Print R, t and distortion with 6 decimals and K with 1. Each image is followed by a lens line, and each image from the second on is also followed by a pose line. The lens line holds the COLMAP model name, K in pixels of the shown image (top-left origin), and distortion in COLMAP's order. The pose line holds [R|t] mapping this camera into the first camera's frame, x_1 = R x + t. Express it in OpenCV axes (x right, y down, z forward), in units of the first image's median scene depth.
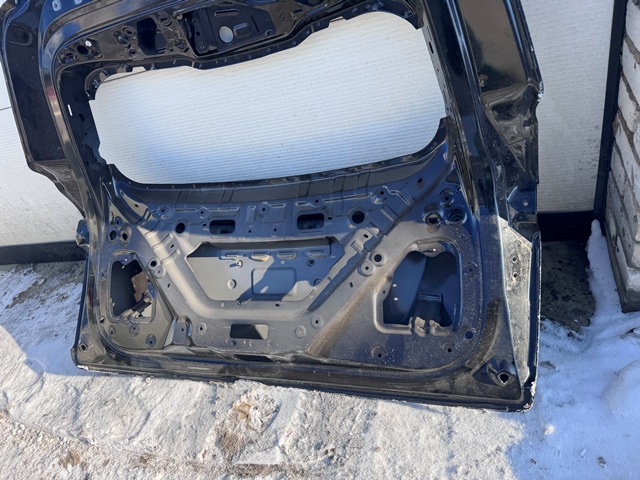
lens RADIAL K [[451.3, 0, 322.5], [0, 451.3, 225.9], [0, 0, 1]] dist [0.061762, -0.064647]
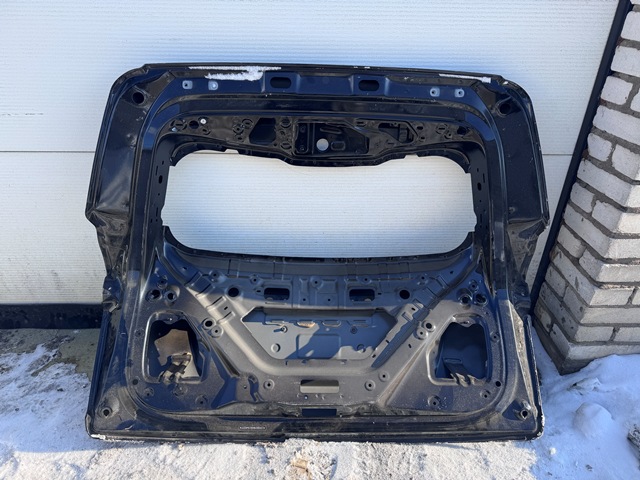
lens RADIAL K [[451.3, 0, 322.5], [0, 451.3, 225.9], [0, 0, 1]] dist [0.061762, -0.064647]
pose [[0.904083, 0.161310, 0.395744, -0.647237], [-0.060817, 0.965165, -0.254474, 0.128737], [-0.423007, 0.205998, 0.882400, -0.091276]]
